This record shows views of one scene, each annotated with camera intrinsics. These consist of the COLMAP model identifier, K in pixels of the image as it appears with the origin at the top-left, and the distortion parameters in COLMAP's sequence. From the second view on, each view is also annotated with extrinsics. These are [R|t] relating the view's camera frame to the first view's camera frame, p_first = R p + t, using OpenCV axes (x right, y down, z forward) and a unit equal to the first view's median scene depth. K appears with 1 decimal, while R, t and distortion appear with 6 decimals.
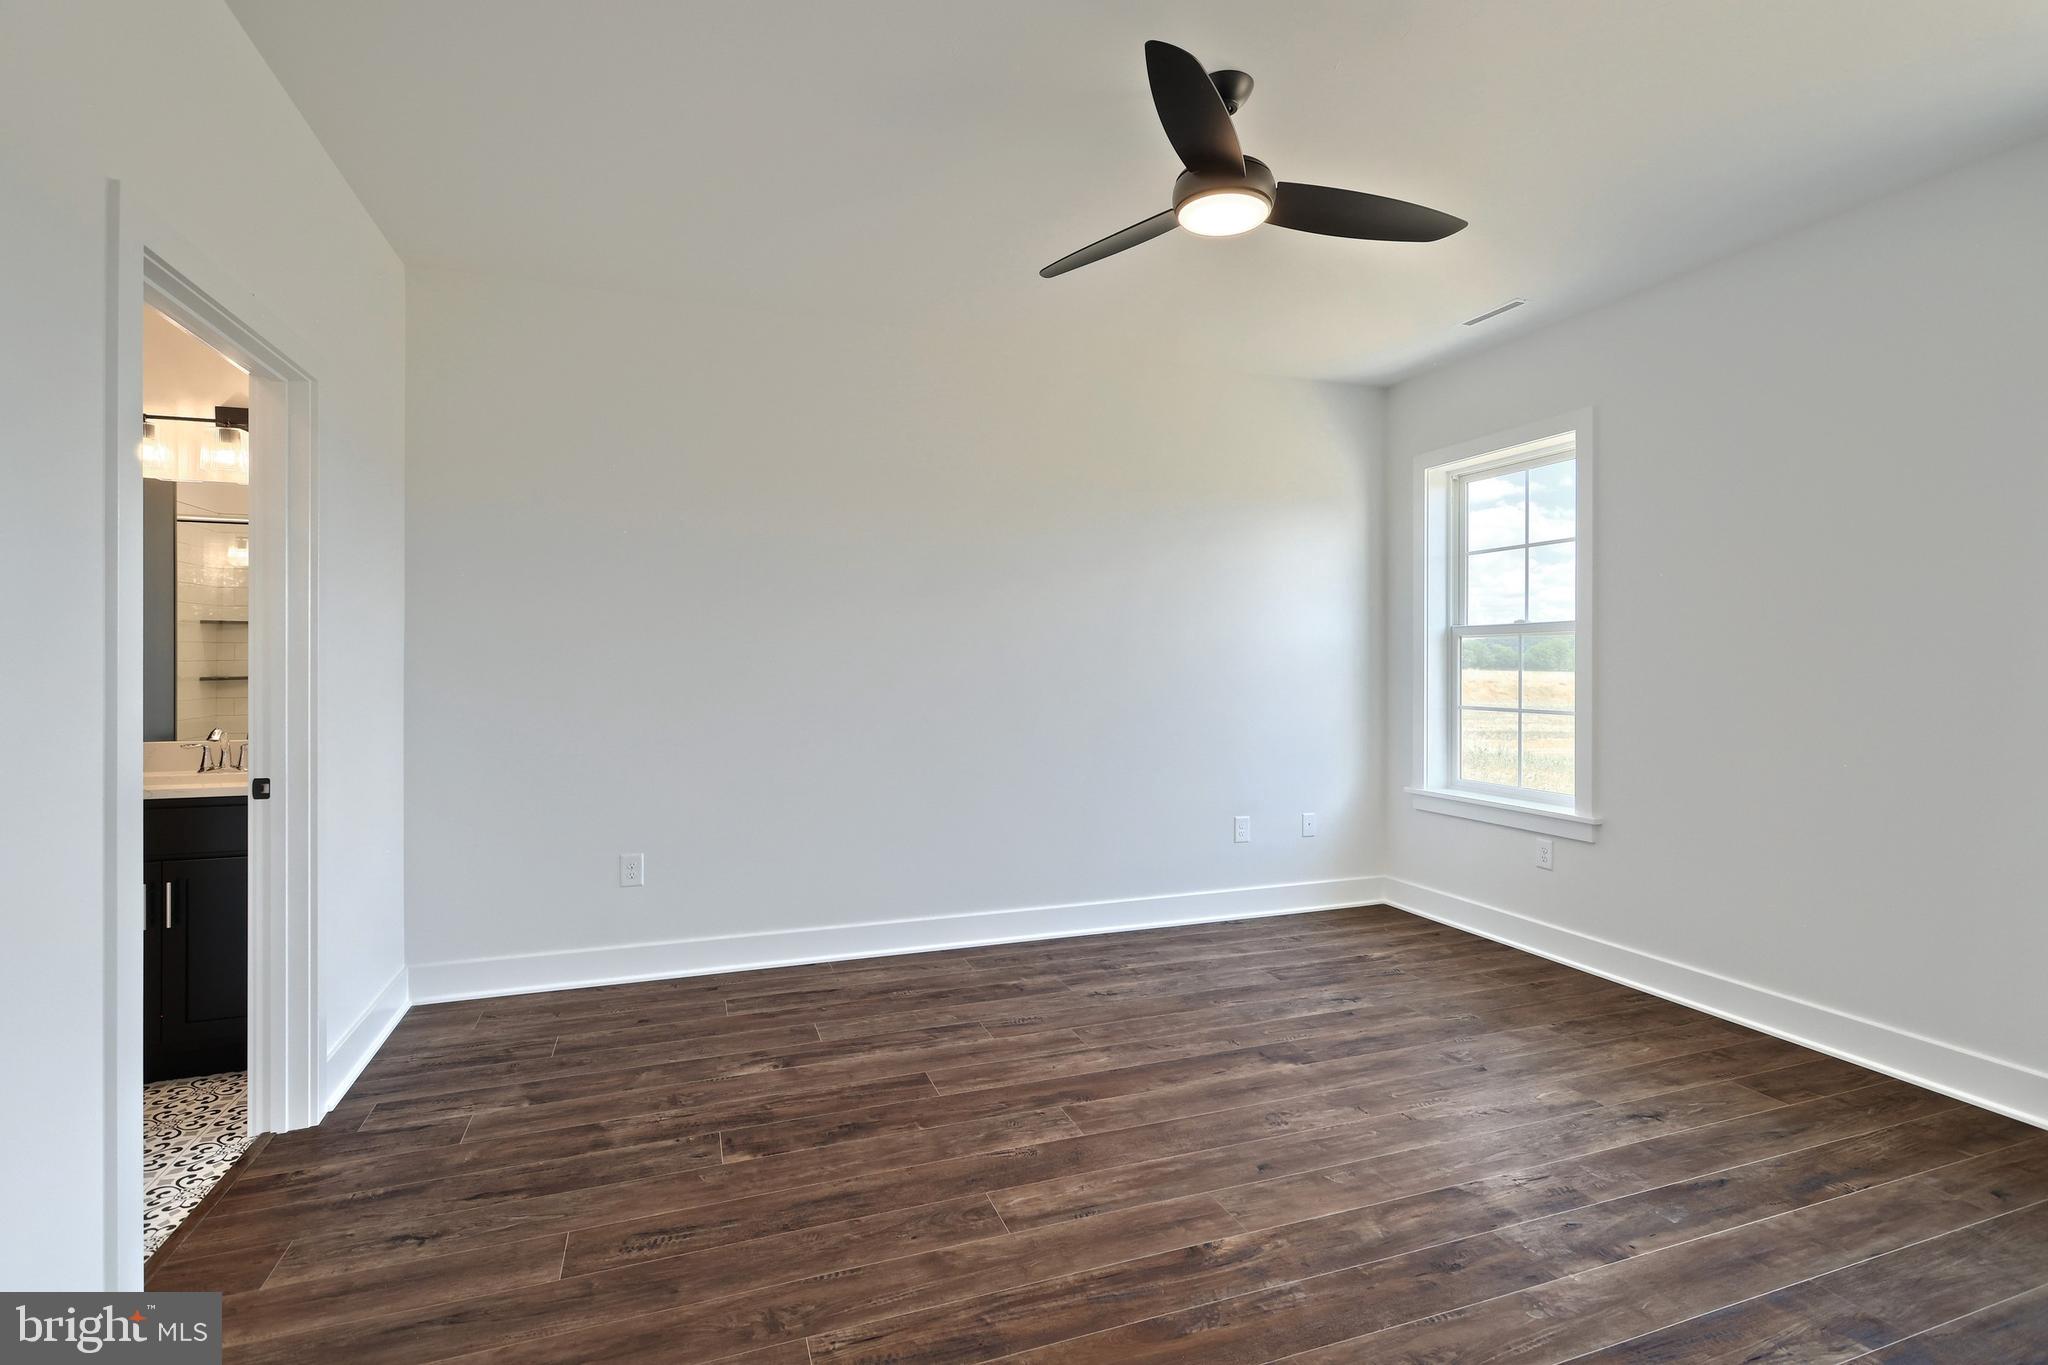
lens RADIAL K [[966.2, 0, 1034.3], [0, 966.2, 654.9], [0, 0, 1]] dist [-0.002449, 0.003030]
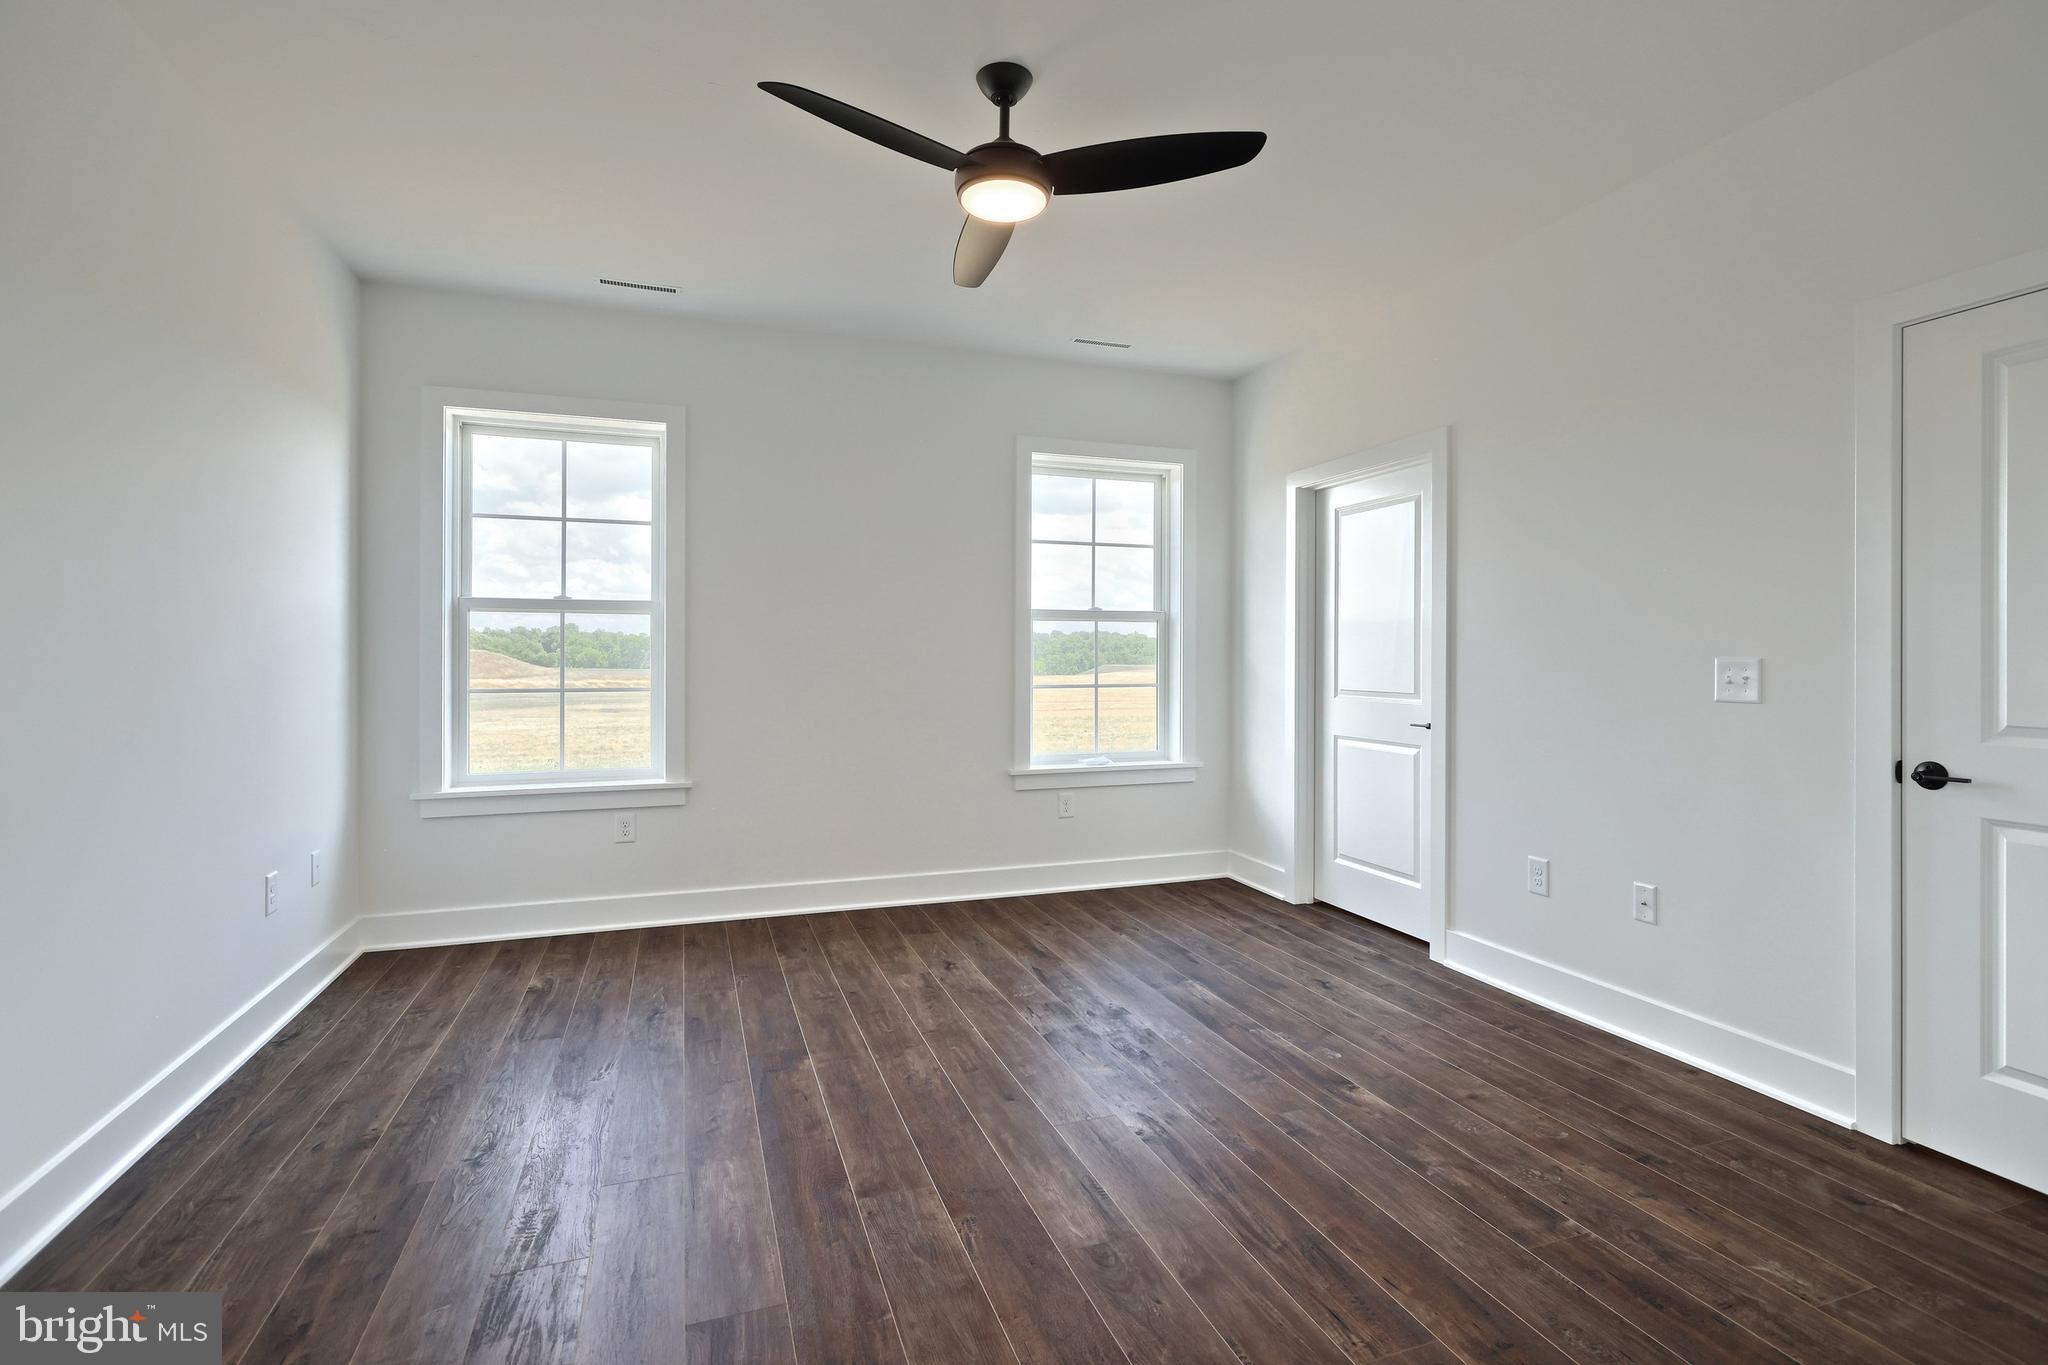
lens RADIAL K [[966.2, 0, 1045.3], [0, 966.2, 649.3], [0, 0, 1]] dist [-0.002449, 0.003030]
pose [[-0.000581, 0.006339, 0.999980, -0.798847], [-0.012626, 0.999900, -0.006346, 0.029247], [-0.999920, -0.012630, -0.000501, 0.904797]]
